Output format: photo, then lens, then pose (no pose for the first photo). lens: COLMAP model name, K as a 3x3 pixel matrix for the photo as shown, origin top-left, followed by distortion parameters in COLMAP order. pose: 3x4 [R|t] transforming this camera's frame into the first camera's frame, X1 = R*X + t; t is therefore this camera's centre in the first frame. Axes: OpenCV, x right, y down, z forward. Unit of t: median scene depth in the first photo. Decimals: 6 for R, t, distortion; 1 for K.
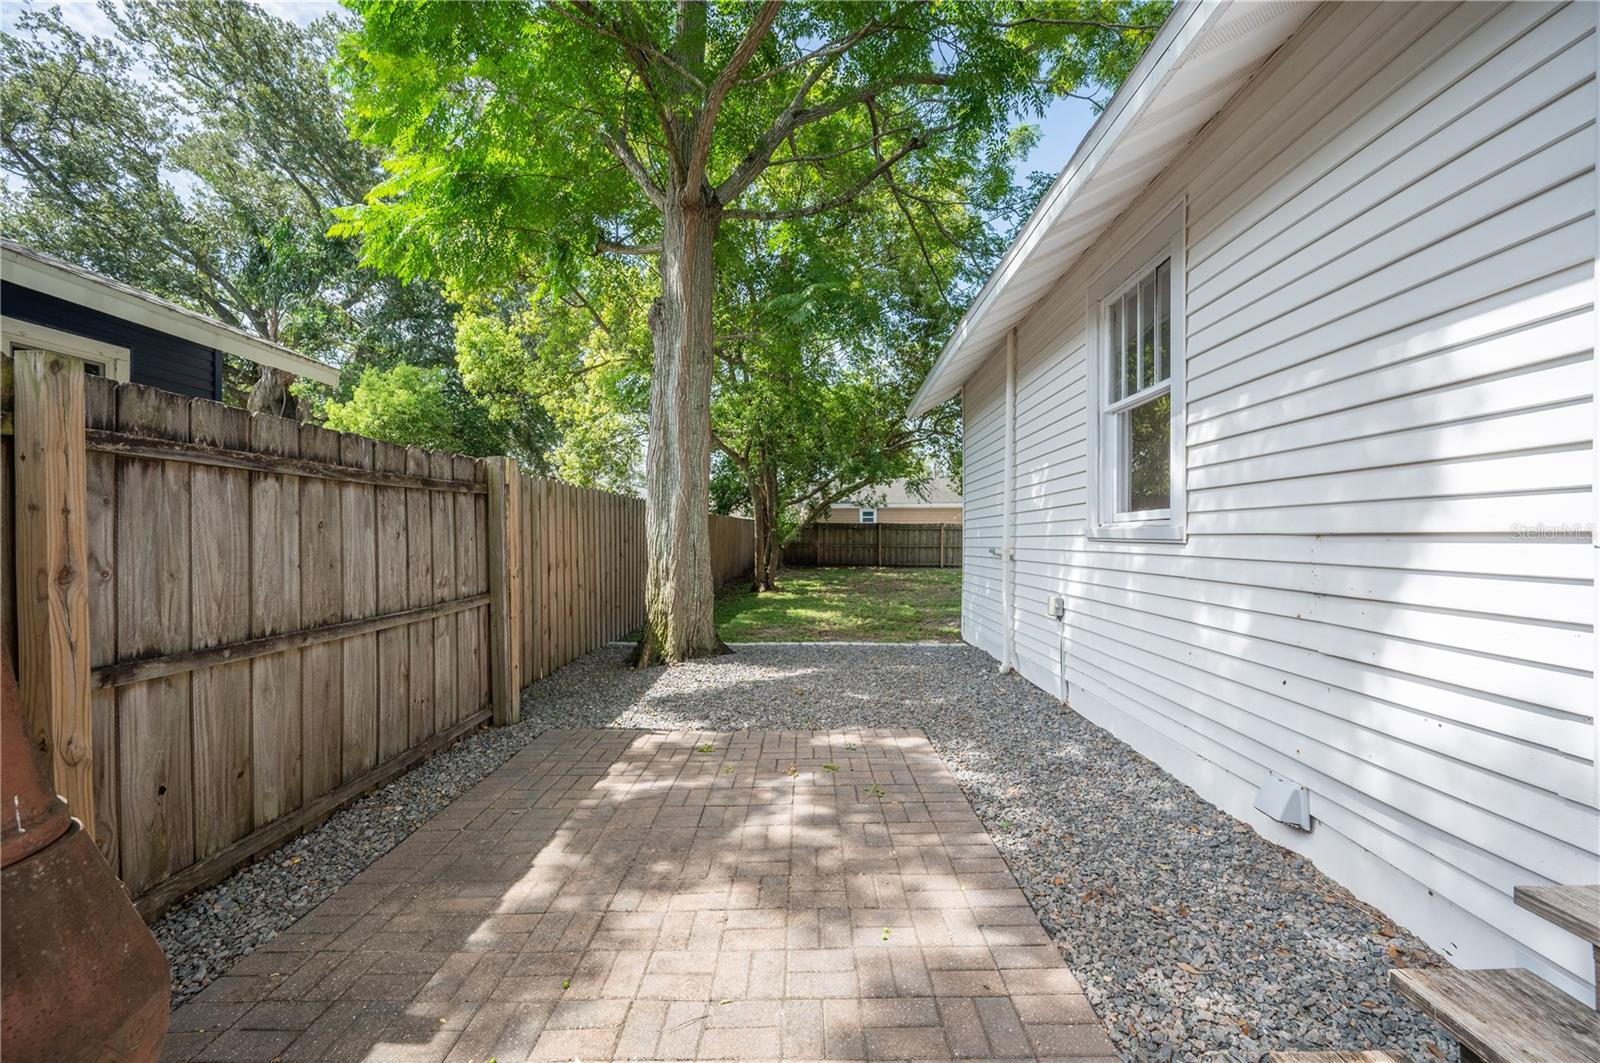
lens RADIAL K [[641.1, 0, 794.6], [0, 641.1, 534.9], [0, 0, 1]] dist [-0.001000, -0.000308]
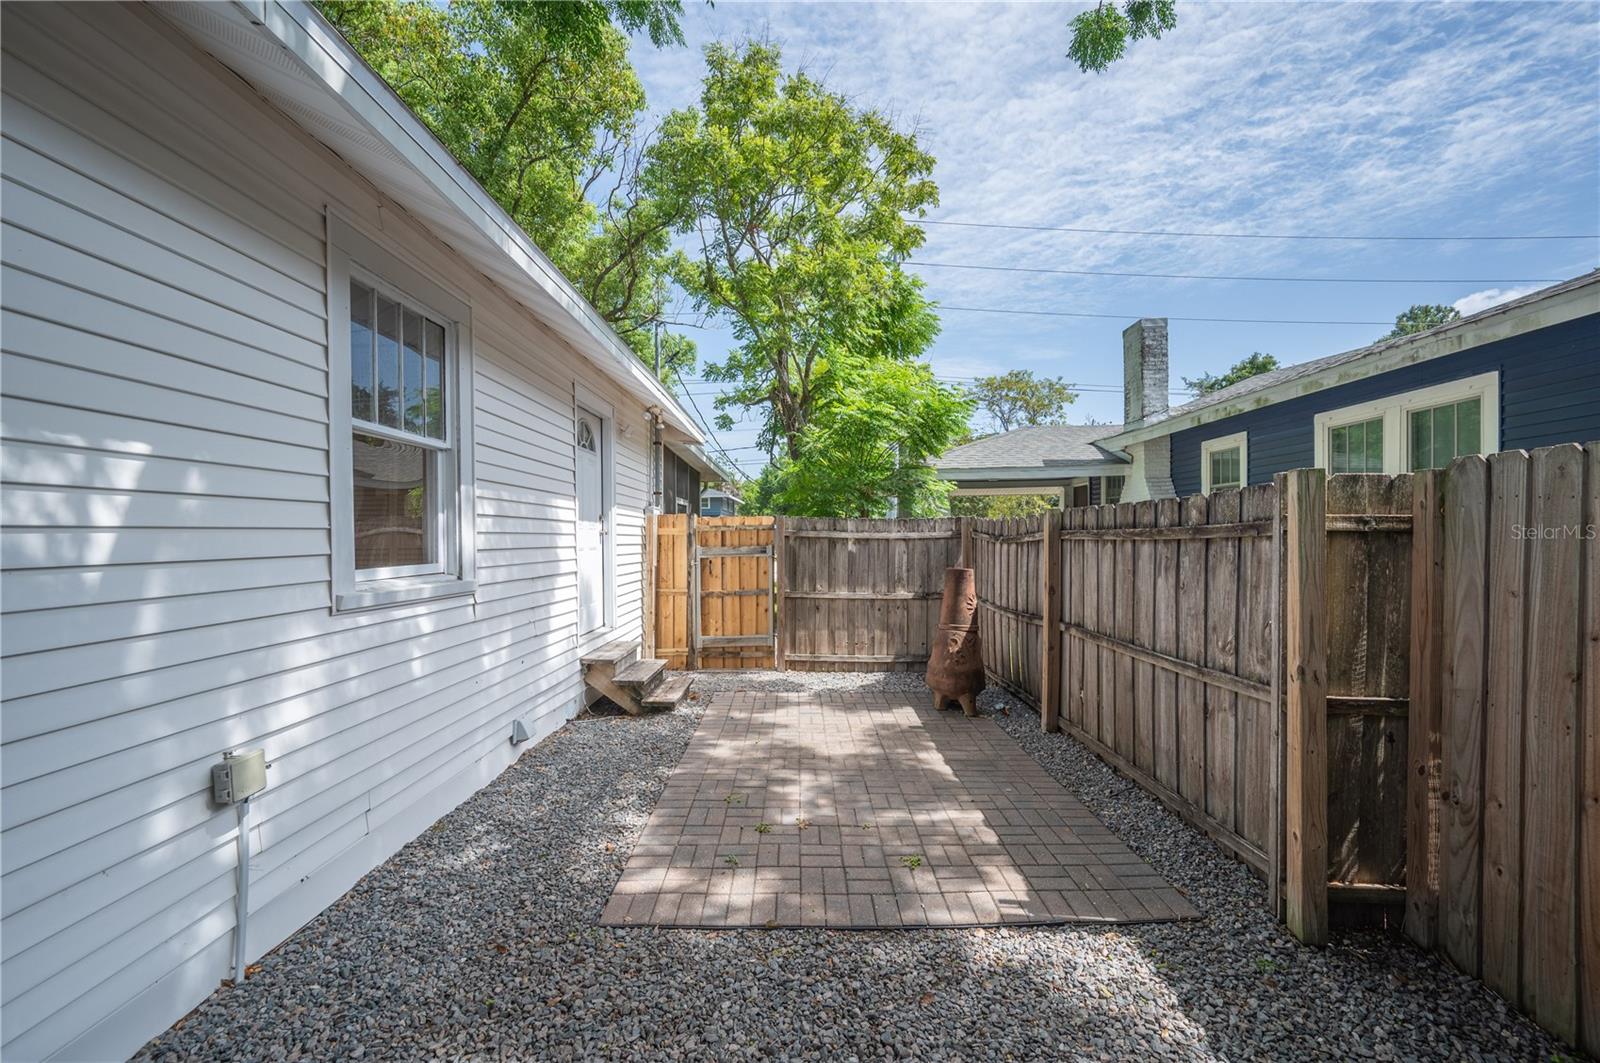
lens RADIAL K [[641.1, 0, 794.6], [0, 641.1, 534.9], [0, 0, 1]] dist [-0.001000, -0.000308]
pose [[-0.999877, 0.005887, -0.014557, 0.022866], [0.005976, 0.999964, -0.006073, -0.084102], [0.014521, -0.006159, -0.999876, 2.134776]]
